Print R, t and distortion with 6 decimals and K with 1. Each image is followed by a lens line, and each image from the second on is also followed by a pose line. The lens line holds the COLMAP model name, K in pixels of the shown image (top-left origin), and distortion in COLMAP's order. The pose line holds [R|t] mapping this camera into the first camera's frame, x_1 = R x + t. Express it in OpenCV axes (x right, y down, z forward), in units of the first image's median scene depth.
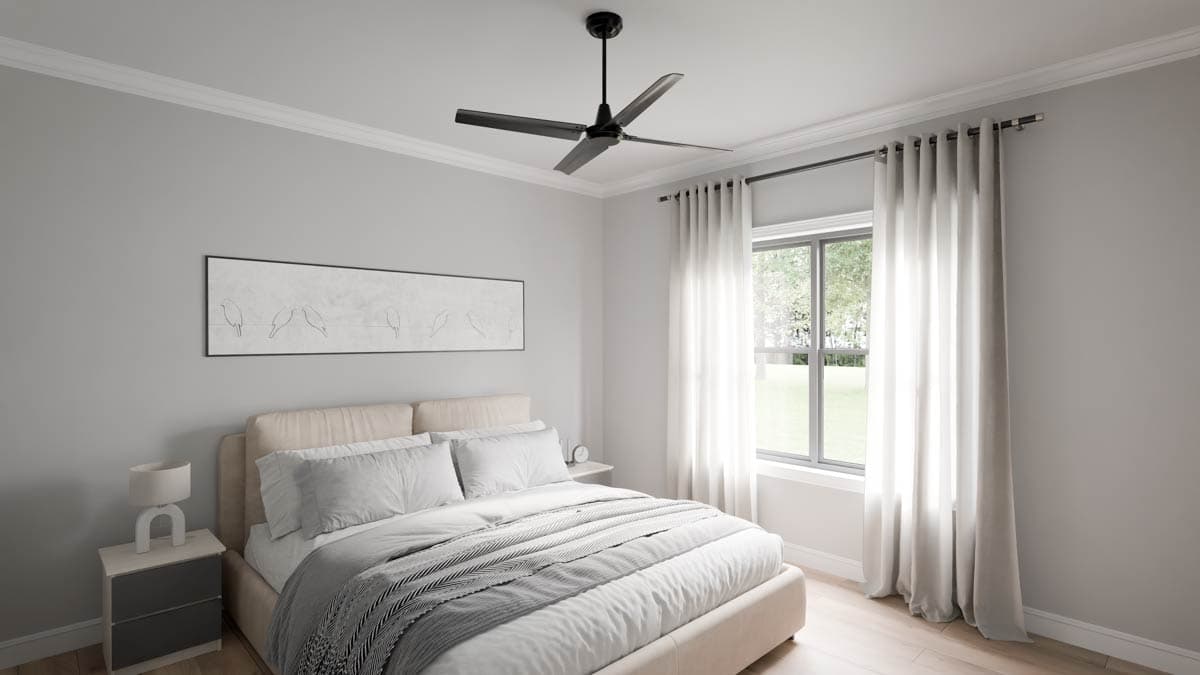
lens RADIAL K [[596.2, 0, 600.6], [0, 596.2, 337.1], [0, 0, 1]] dist [-0.004289, -0.000069]
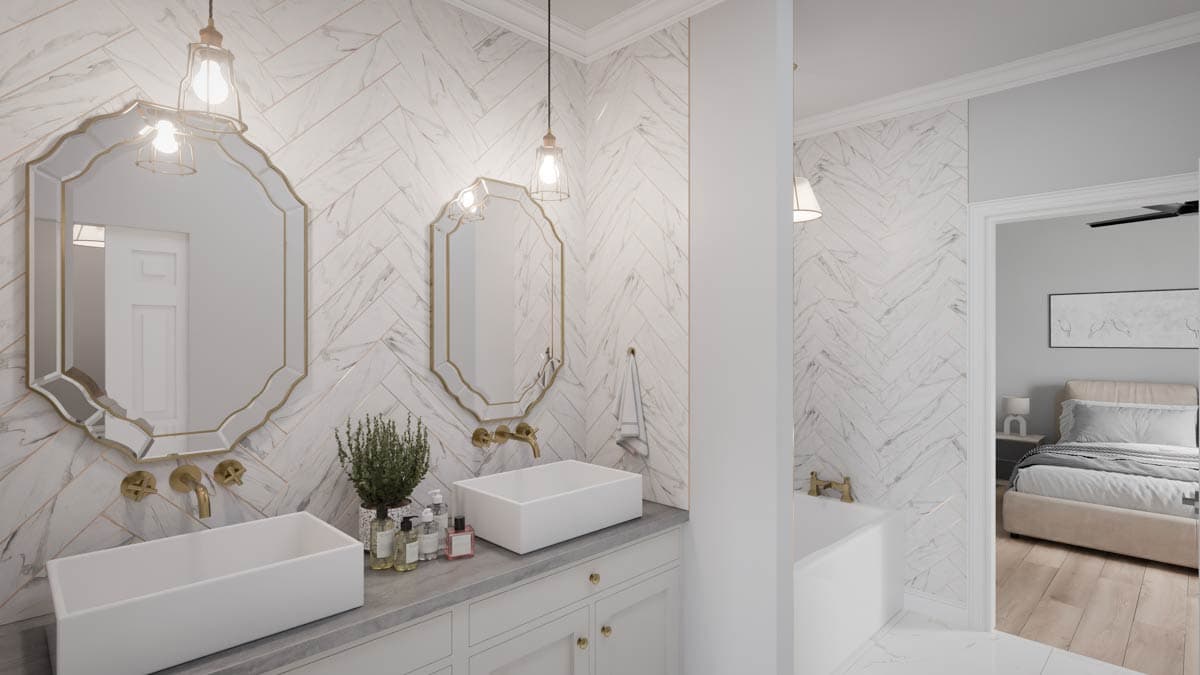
lens RADIAL K [[596.2, 0, 601.0], [0, 596.2, 338.2], [0, 0, 1]] dist [-0.004289, -0.000069]
pose [[0.021098, 0.003273, -0.999772, 1.316182], [-0.001440, 0.999994, 0.003244, -0.001020], [0.999776, 0.001371, 0.021102, -0.517368]]
